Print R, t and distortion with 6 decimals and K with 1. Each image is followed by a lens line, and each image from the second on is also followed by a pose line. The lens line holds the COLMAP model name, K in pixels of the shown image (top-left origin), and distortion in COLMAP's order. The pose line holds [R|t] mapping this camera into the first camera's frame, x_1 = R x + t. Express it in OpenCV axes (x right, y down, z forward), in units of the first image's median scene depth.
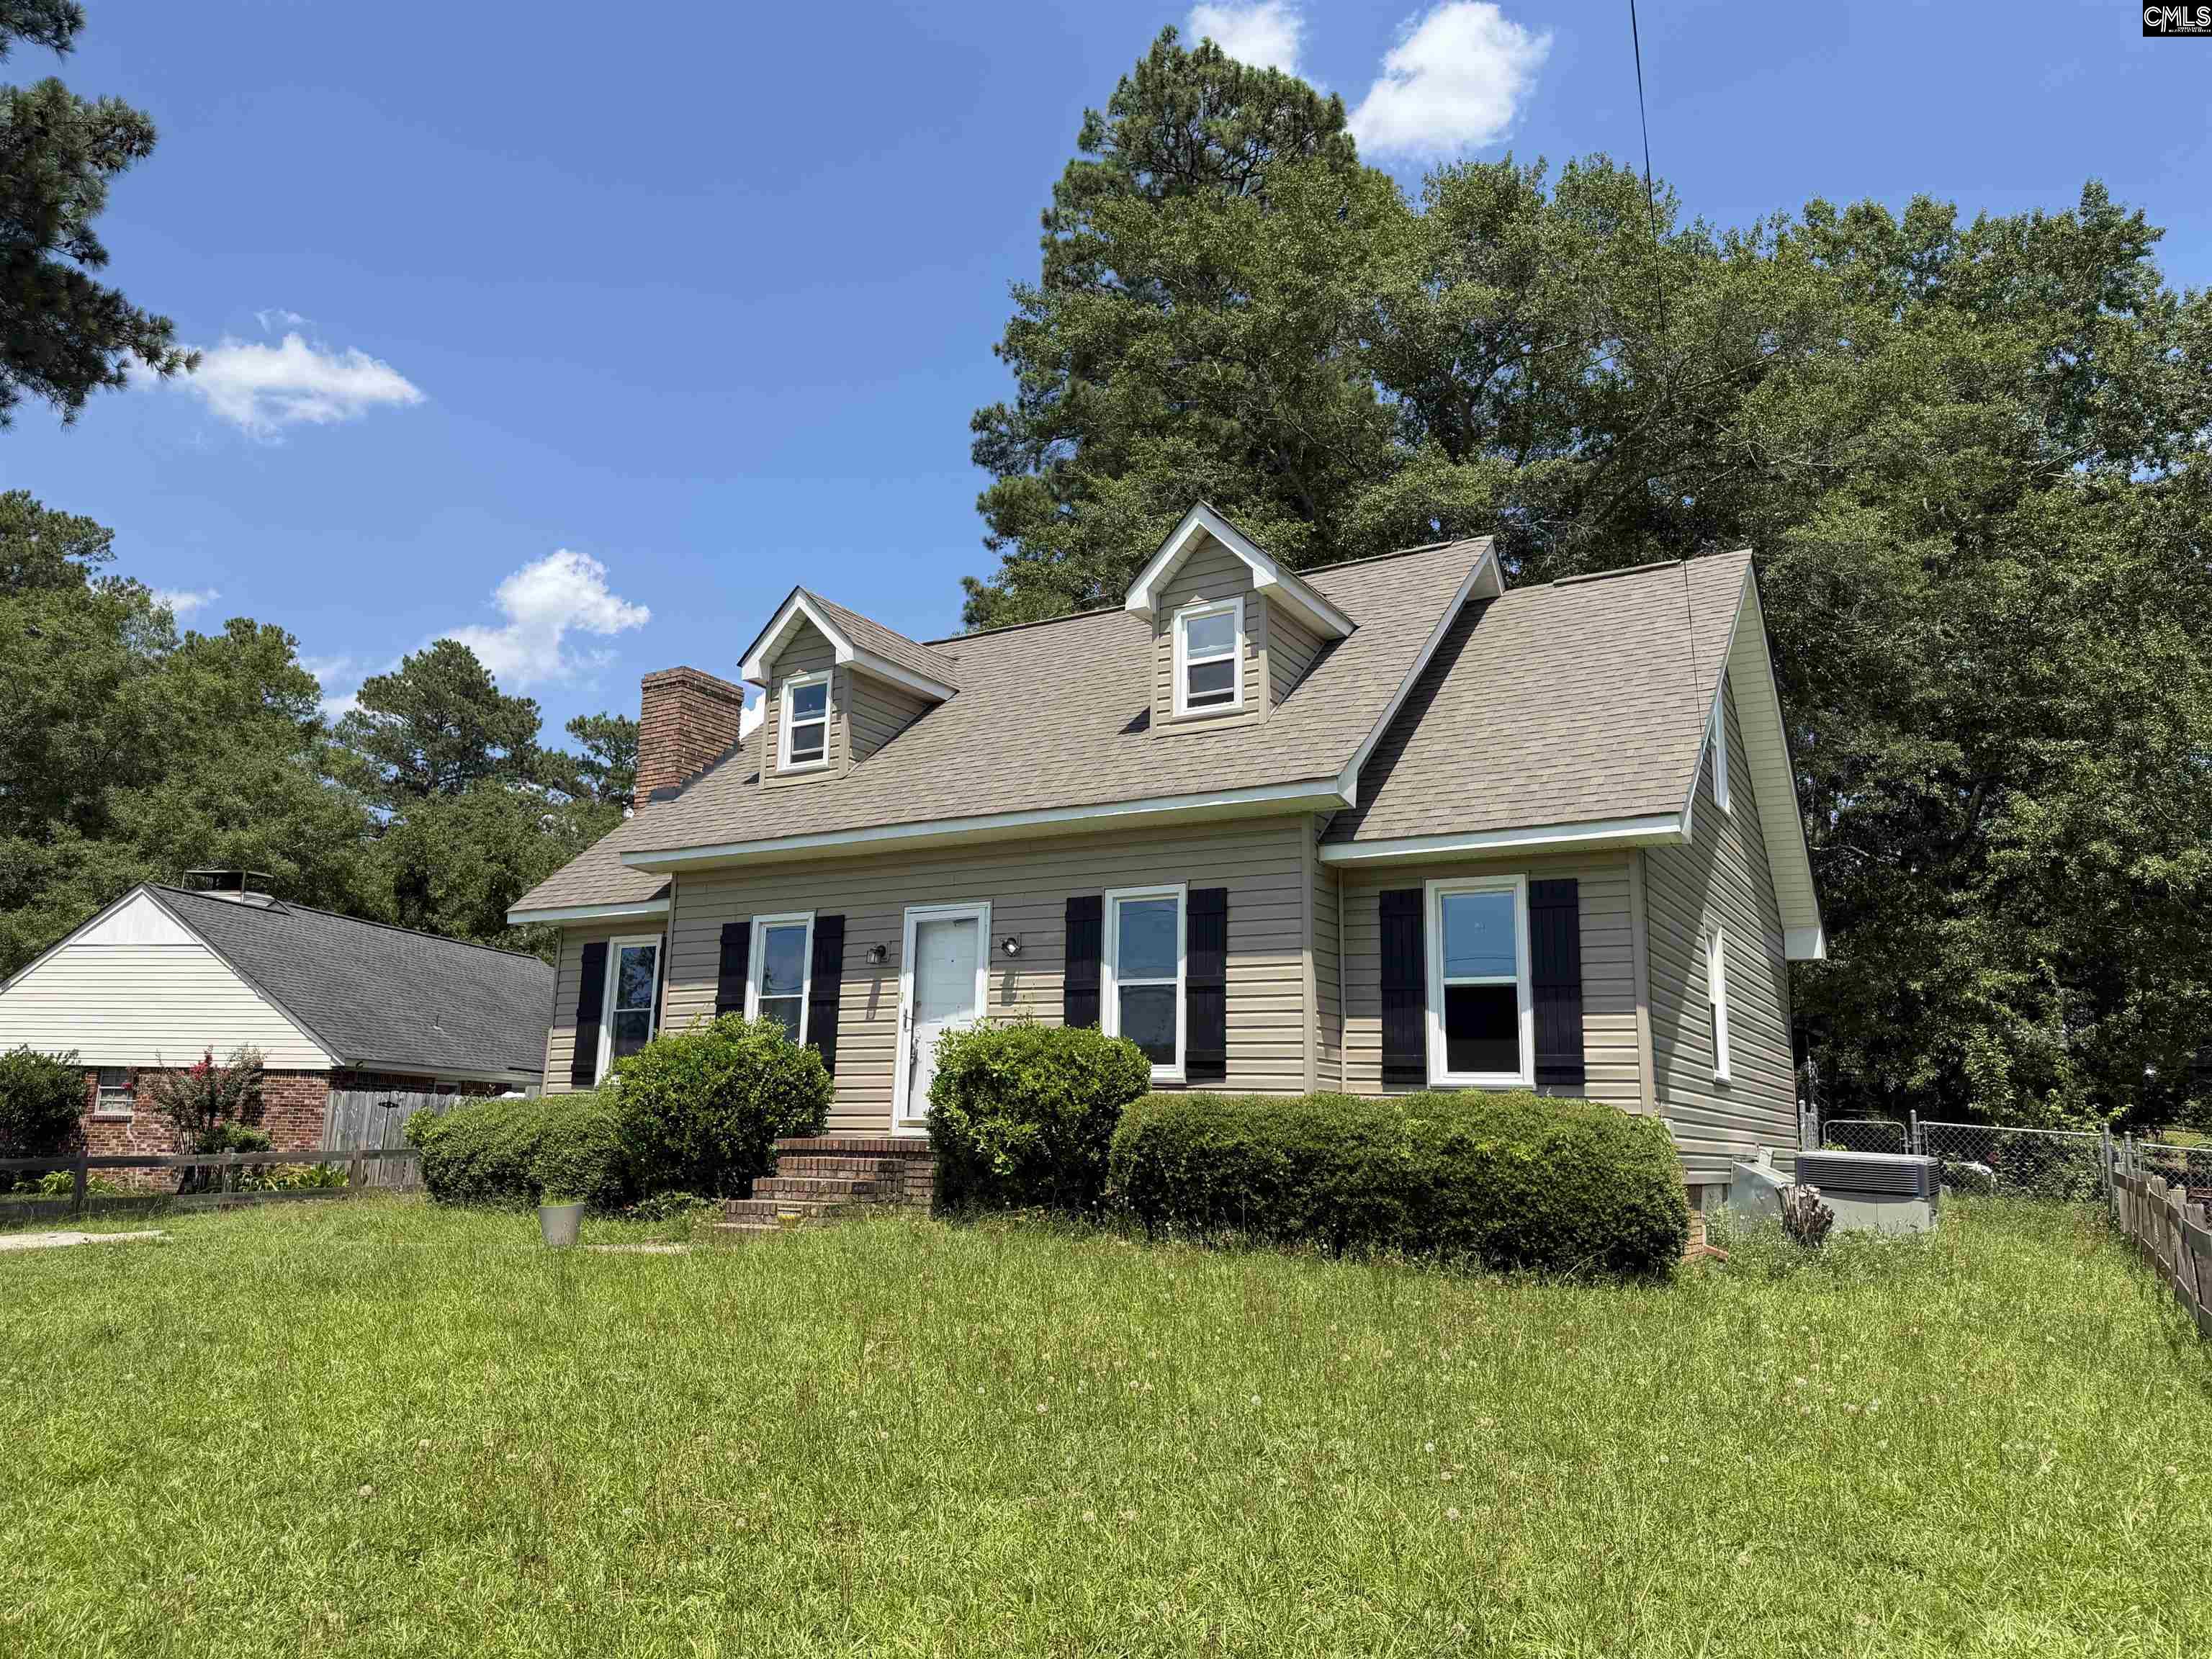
lens RADIAL K [[1558.3, 0, 1106.0], [0, 1558.3, 829.5], [0, 0, 1]] dist [0.150264, -0.151522]
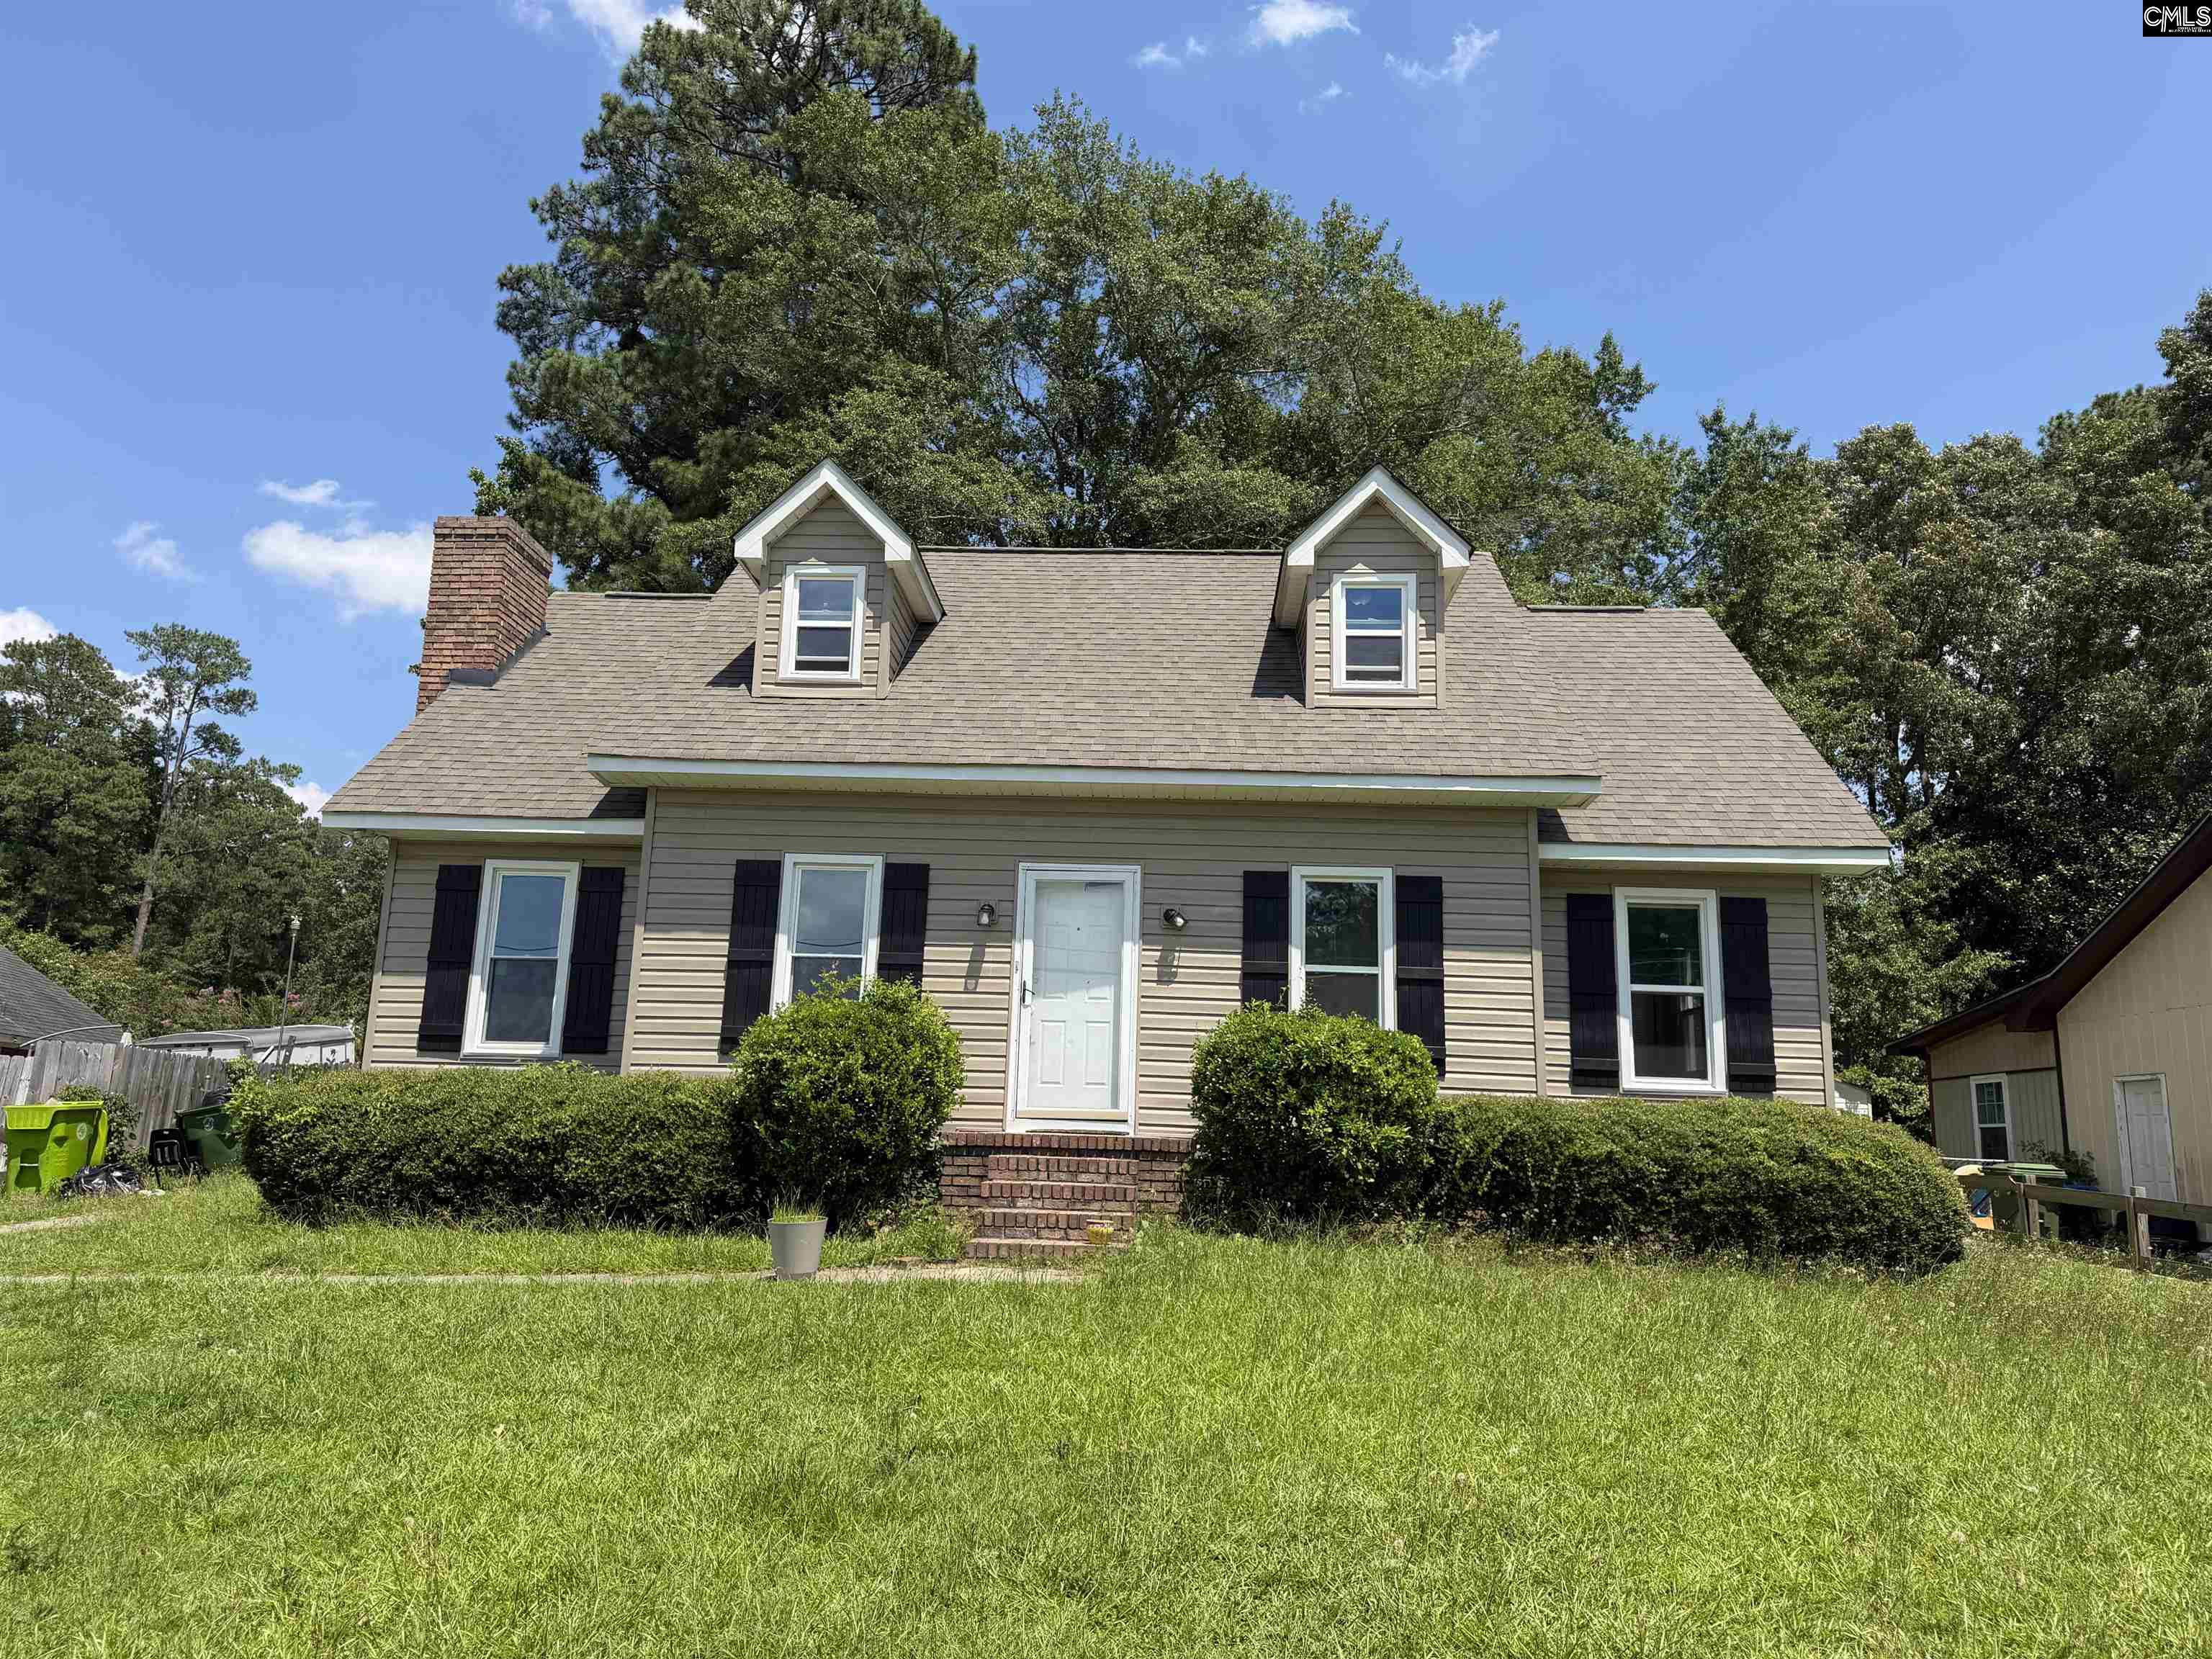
lens RADIAL K [[1453.4, 0, 1105.8], [0, 1453.4, 861.4], [0, 0, 1]] dist [0.132913, -0.232466]
pose [[0.872951, 0.095033, 0.478461, -0.500508], [-0.106972, 0.994259, -0.002313, 0.049456], [-0.475934, -0.049163, 0.878106, 0.300783]]
